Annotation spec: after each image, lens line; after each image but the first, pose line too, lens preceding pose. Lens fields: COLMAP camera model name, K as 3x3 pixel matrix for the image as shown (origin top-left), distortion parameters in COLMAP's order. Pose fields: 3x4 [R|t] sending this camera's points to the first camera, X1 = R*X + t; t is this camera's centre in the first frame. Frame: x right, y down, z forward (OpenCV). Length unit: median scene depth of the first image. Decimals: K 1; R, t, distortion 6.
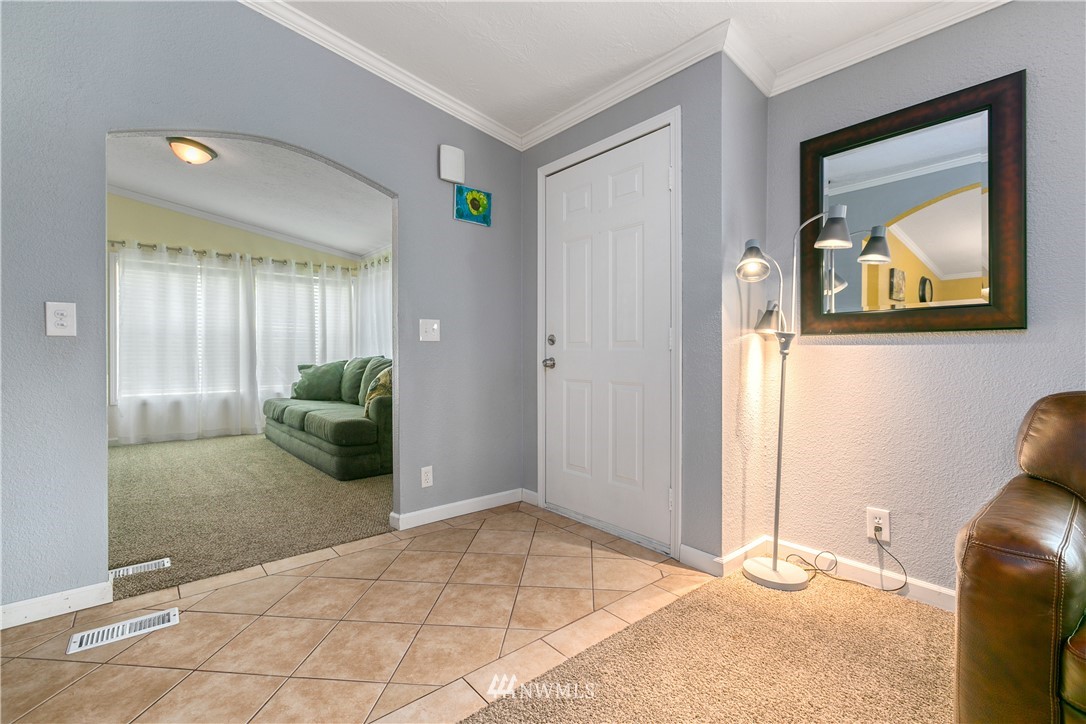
lens RADIAL K [[483.0, 0, 541.7], [0, 483.0, 355.1], [0, 0, 1]] dist [0.003410, 0.000487]
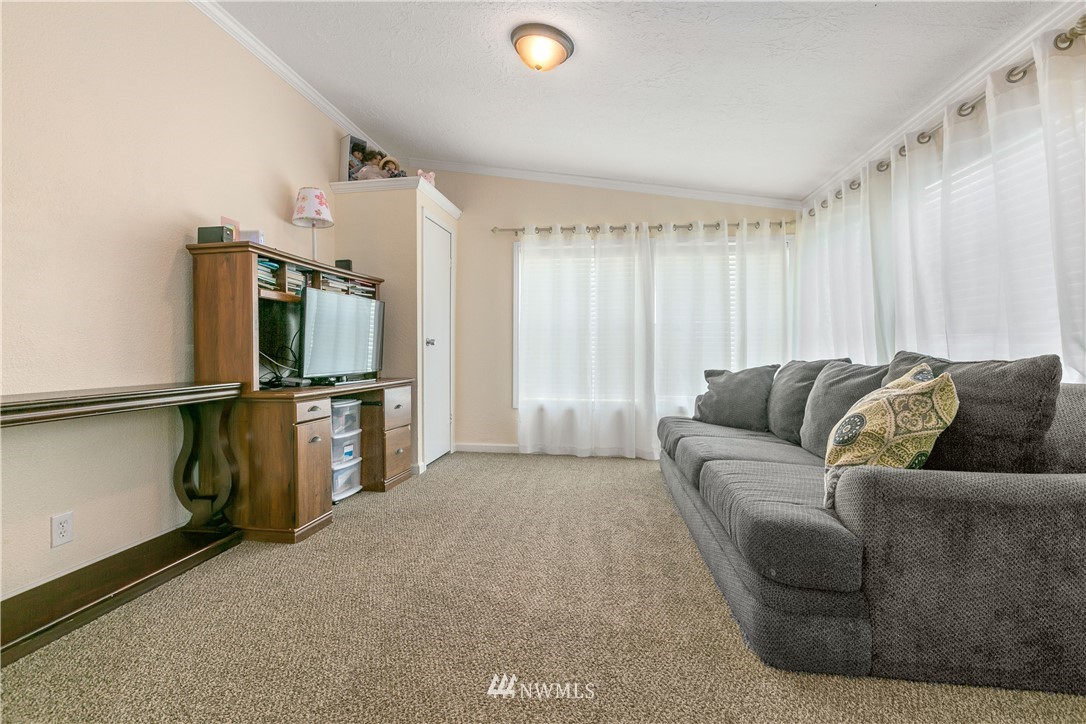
lens RADIAL K [[485.7, 0, 539.4], [0, 485.7, 352.4], [0, 0, 1]] dist [0.000127, -0.000454]
pose [[0.670371, 0.004276, -0.742014, -0.172174], [-0.006445, 0.999979, -0.000060, -0.003499], [0.741998, 0.004822, 0.670385, 0.417974]]
